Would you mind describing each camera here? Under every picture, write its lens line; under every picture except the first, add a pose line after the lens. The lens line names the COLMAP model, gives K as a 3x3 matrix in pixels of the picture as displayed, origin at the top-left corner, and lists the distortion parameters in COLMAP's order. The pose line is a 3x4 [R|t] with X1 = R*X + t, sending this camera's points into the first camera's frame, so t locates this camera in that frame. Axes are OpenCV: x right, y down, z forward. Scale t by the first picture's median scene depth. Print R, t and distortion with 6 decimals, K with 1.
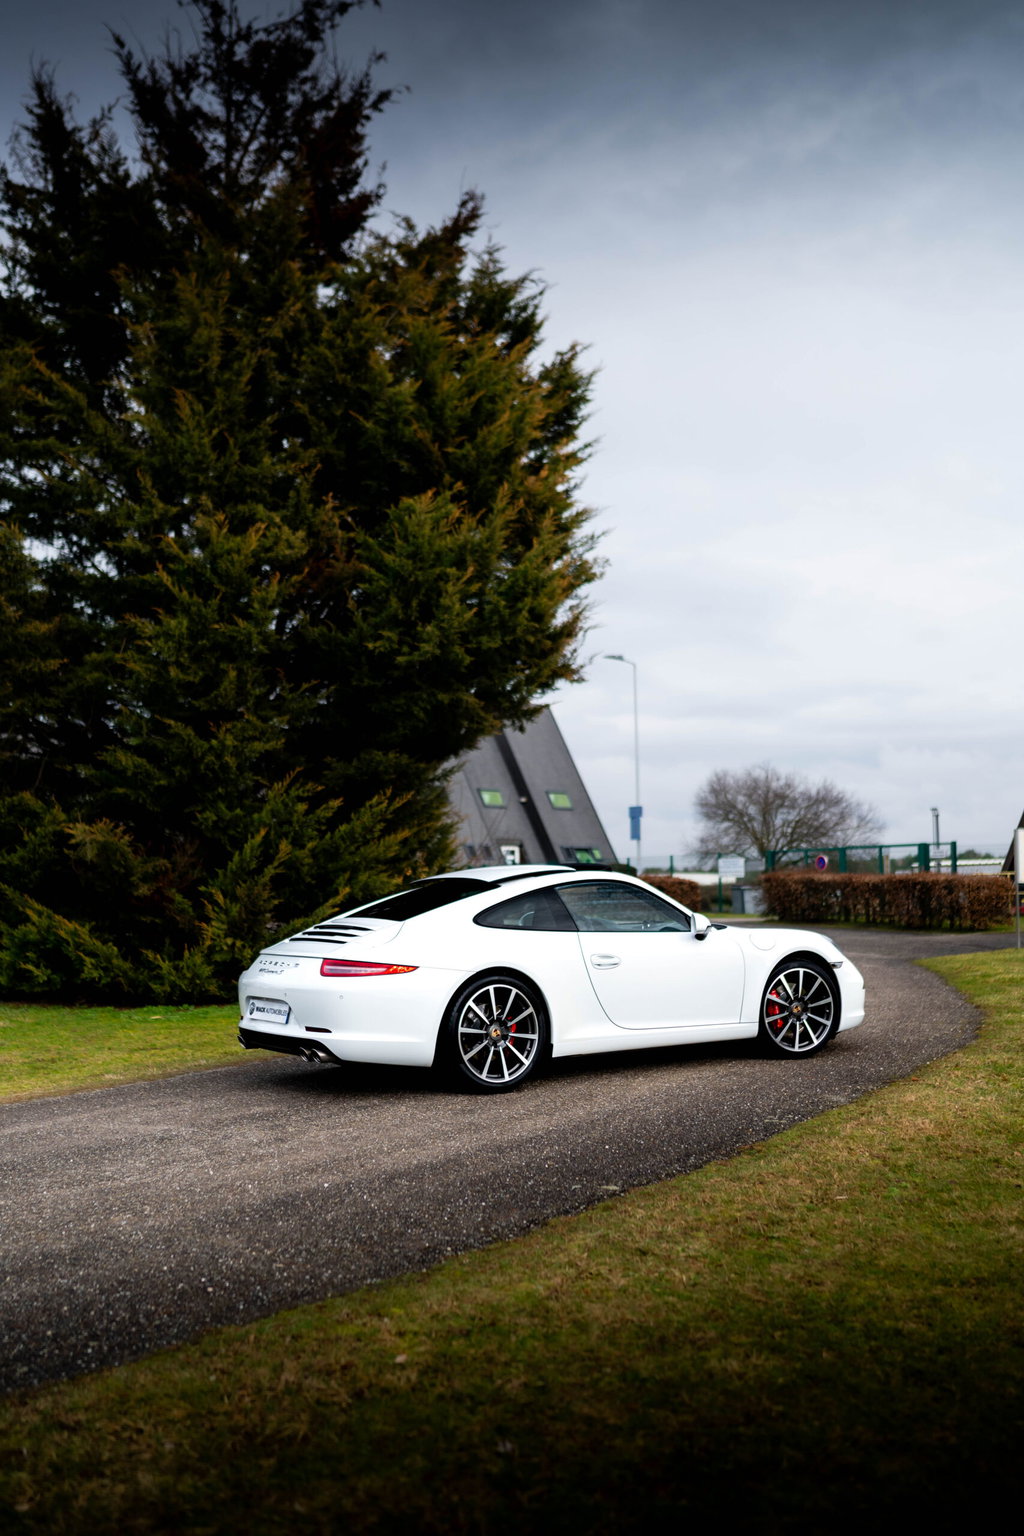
lens RADIAL K [[1422.5, 0, 512.0], [0, 1422.5, 768.0], [0, 0, 1]] dist [0.000682, -0.012570]
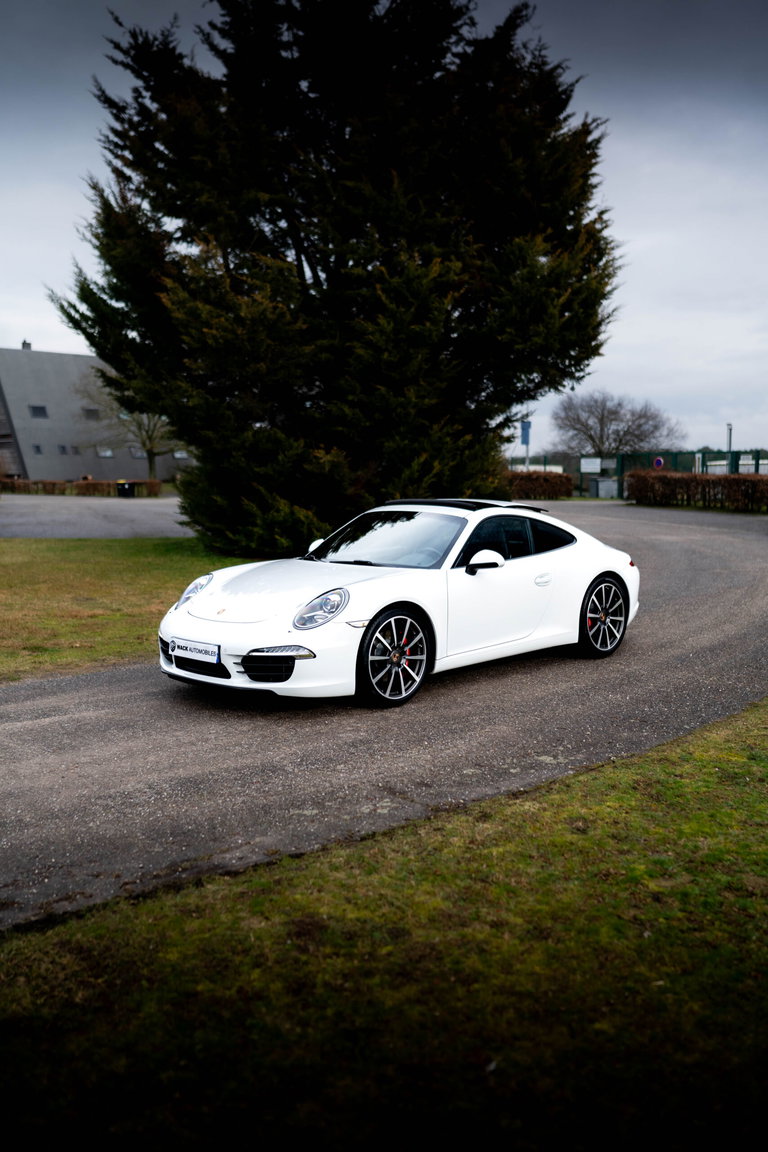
lens RADIAL K [[1069.7, 0, 384.0], [0, 1069.7, 576.0], [0, 0, 1]] dist [0.005030, -0.014106]
pose [[0.999595, 0.007333, 0.027506, -0.258105], [-0.012201, 0.983360, 0.181255, -0.039824], [-0.025720, -0.181517, 0.983051, -0.211697]]
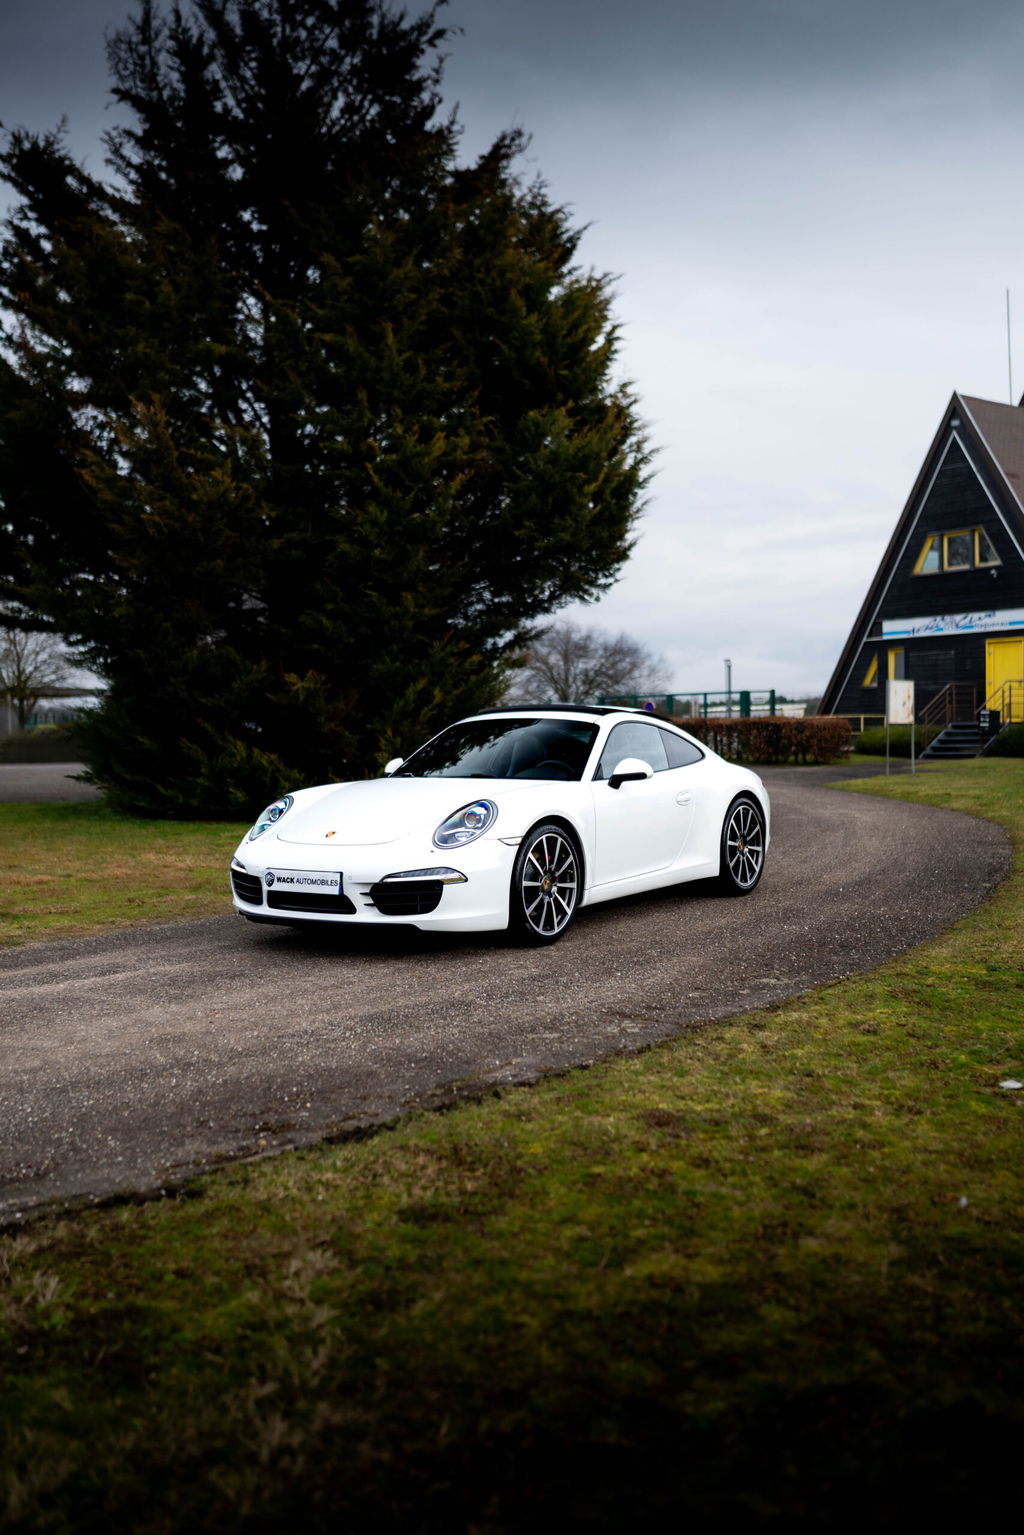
lens RADIAL K [[1437.8, 0, 512.0], [0, 1437.8, 767.5], [0, 0, 1]] dist [-0.004144, -0.006860]
pose [[0.978244, -0.007042, 0.207340, -0.368085], [-0.015203, 0.994303, 0.105498, -0.013909], [-0.206901, -0.106355, 0.972564, -0.257422]]
